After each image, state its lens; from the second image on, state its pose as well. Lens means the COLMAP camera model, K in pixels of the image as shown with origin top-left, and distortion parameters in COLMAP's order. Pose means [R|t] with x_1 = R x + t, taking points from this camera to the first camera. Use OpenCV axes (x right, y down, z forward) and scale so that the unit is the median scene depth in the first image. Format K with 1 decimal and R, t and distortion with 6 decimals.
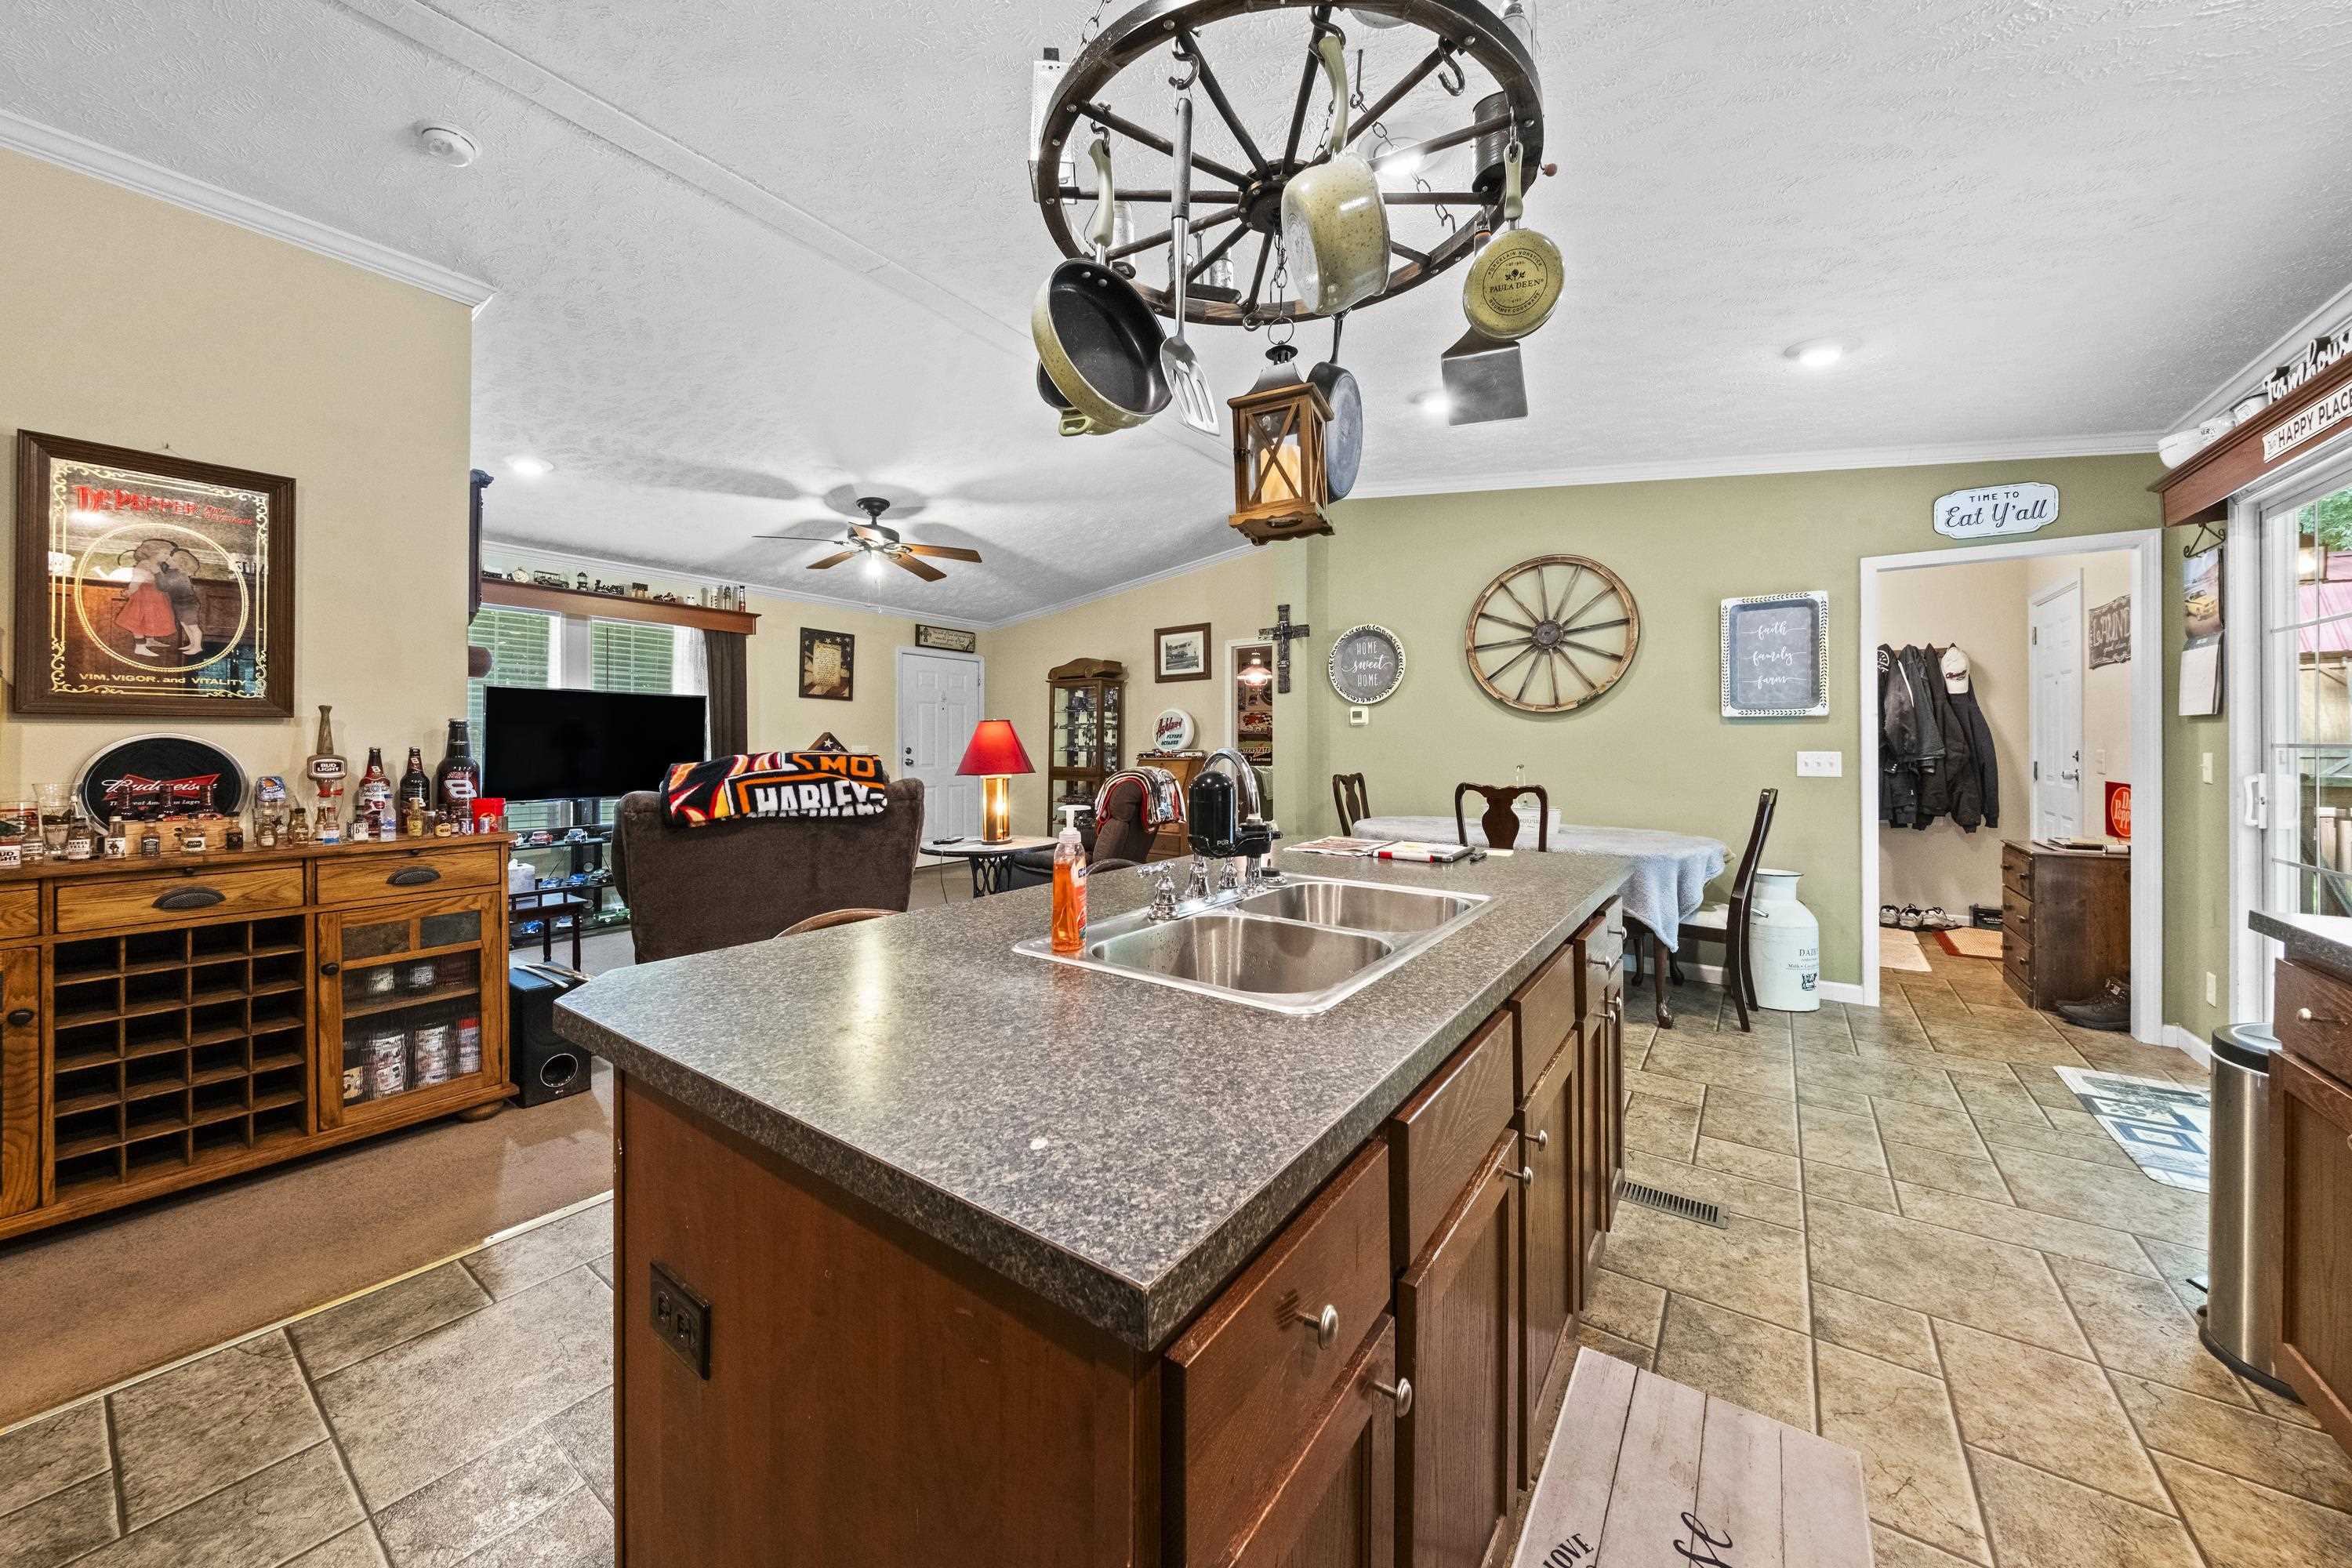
lens RADIAL K [[803.3, 0, 1221.0], [0, 803.3, 748.6], [0, 0, 1]] dist [-0.024445, -0.000292]
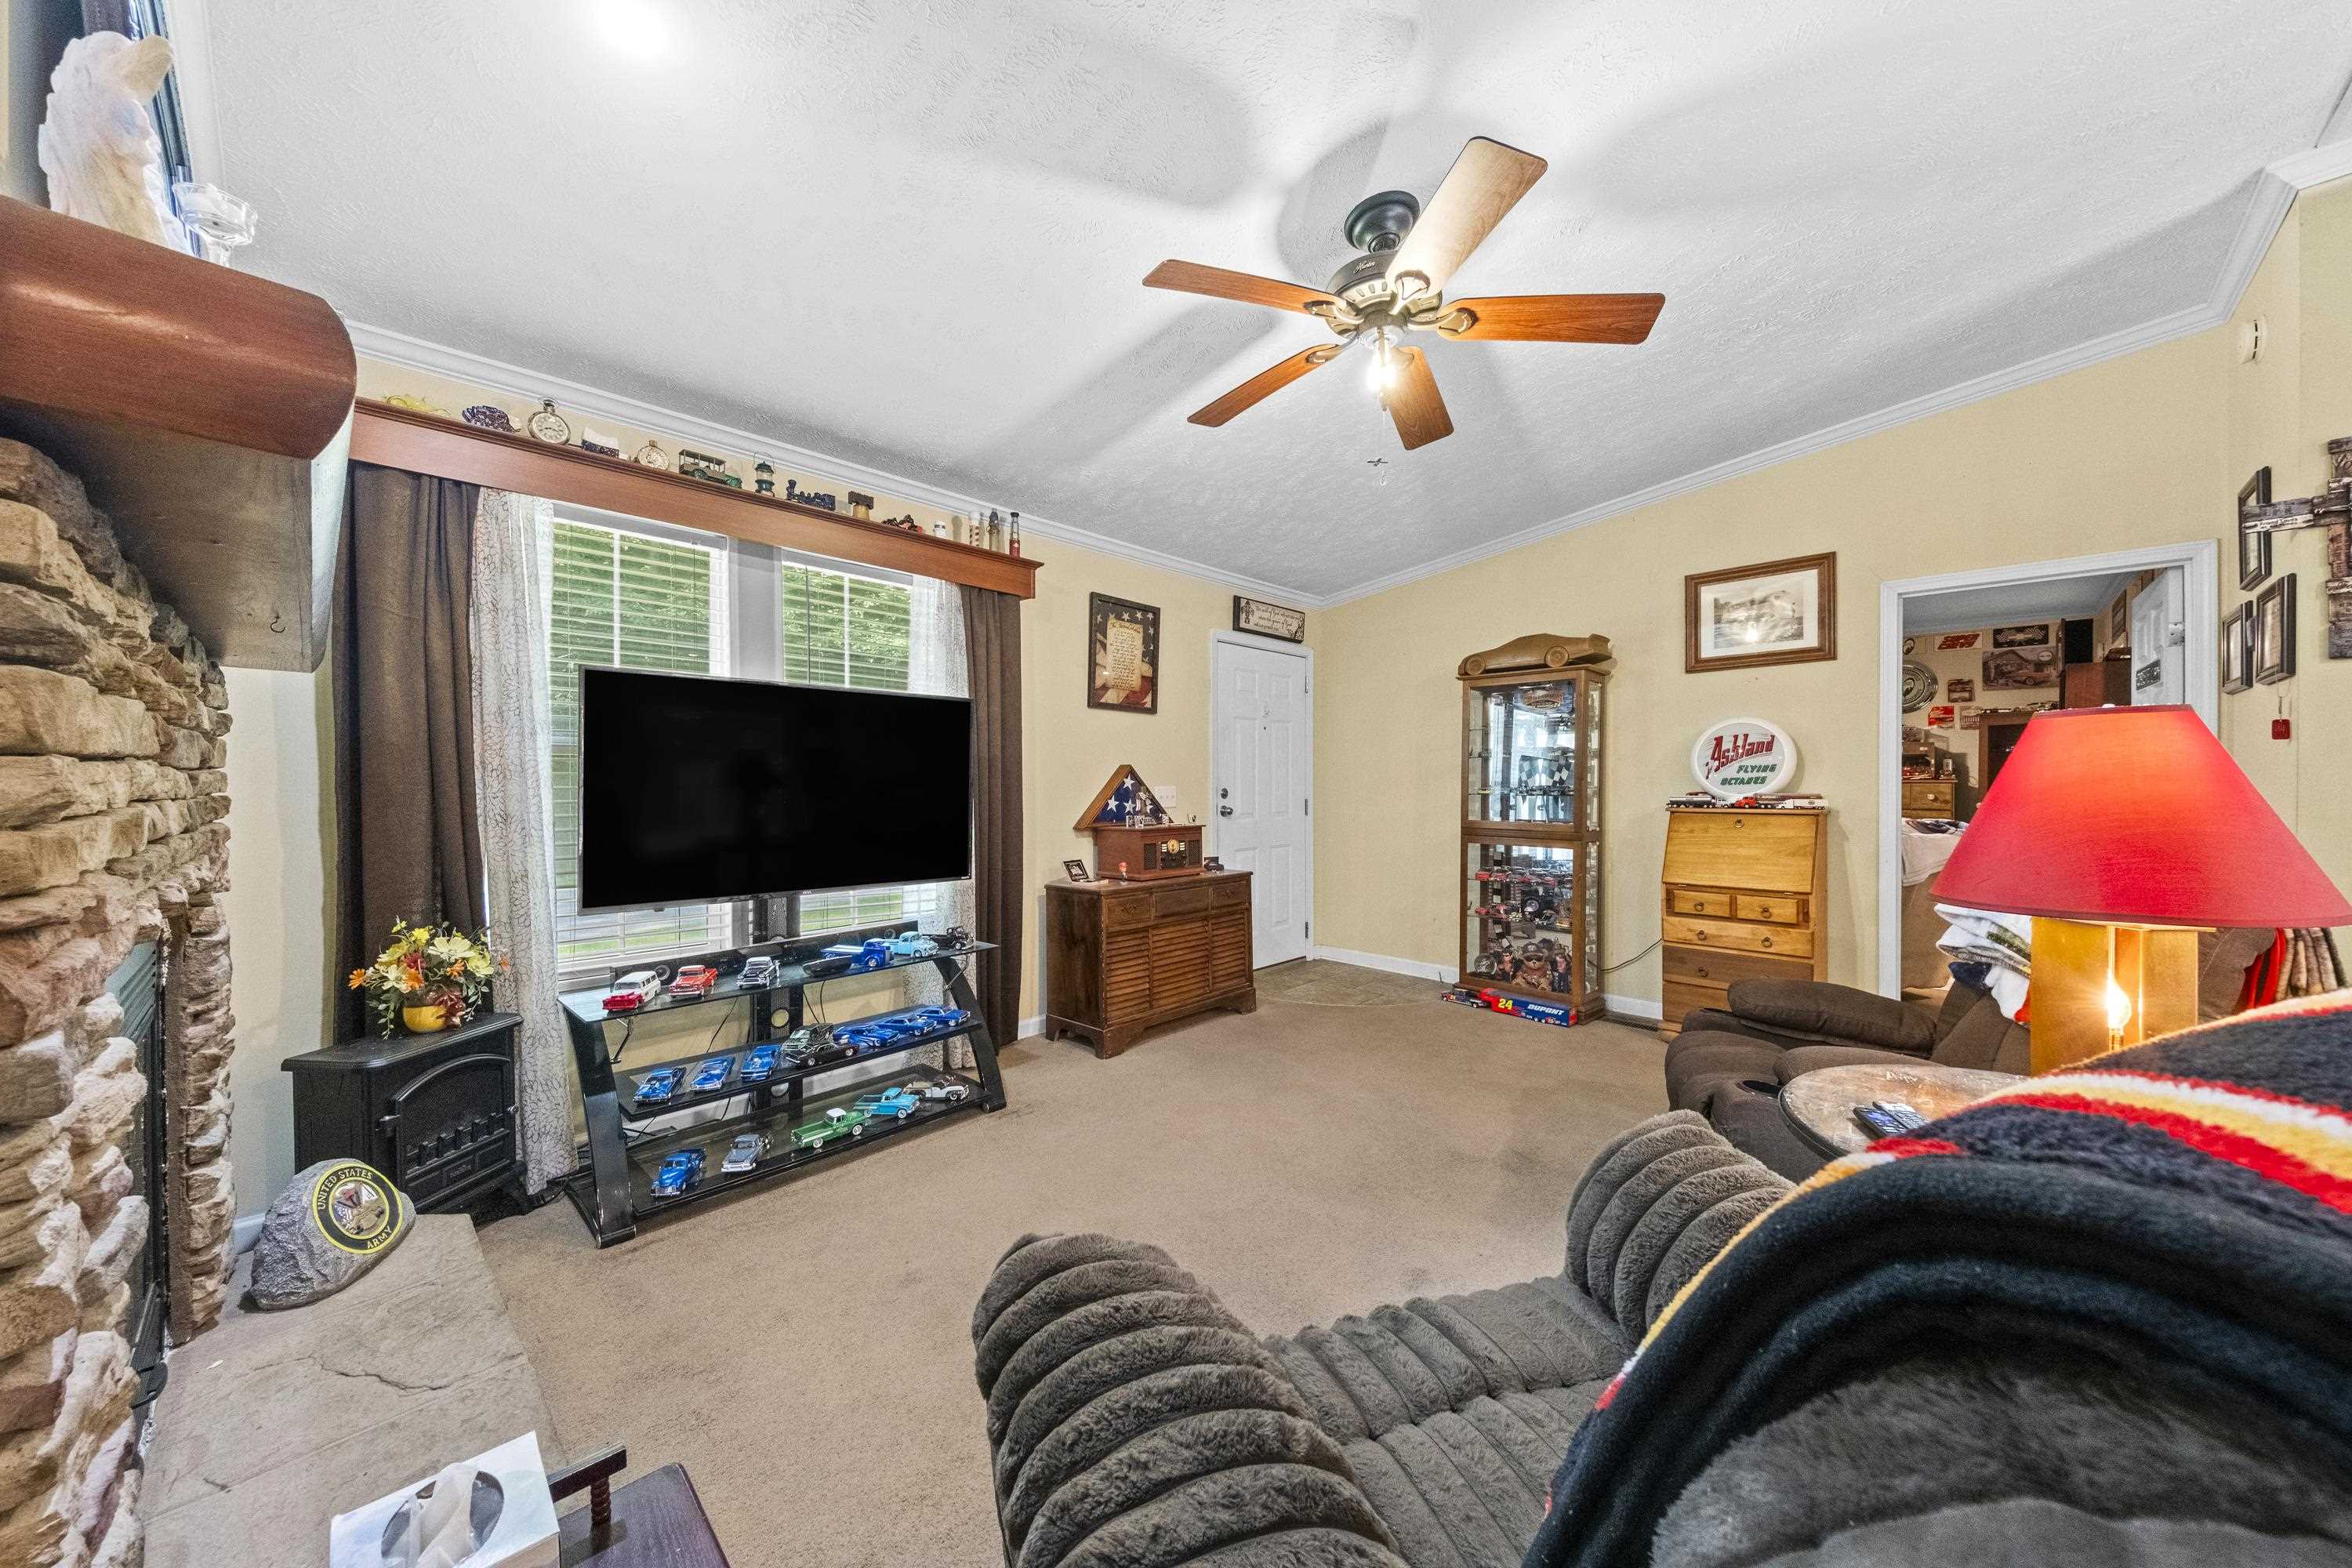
lens RADIAL K [[801.4, 0, 1174.6], [0, 801.4, 770.2], [0, 0, 1]] dist [0.018771, -0.012736]
pose [[0.976969, -0.002297, -0.213367, -0.330285], [-0.000406, 0.999920, -0.012623, -0.008808], [0.213379, 0.012419, 0.976891, 0.413663]]
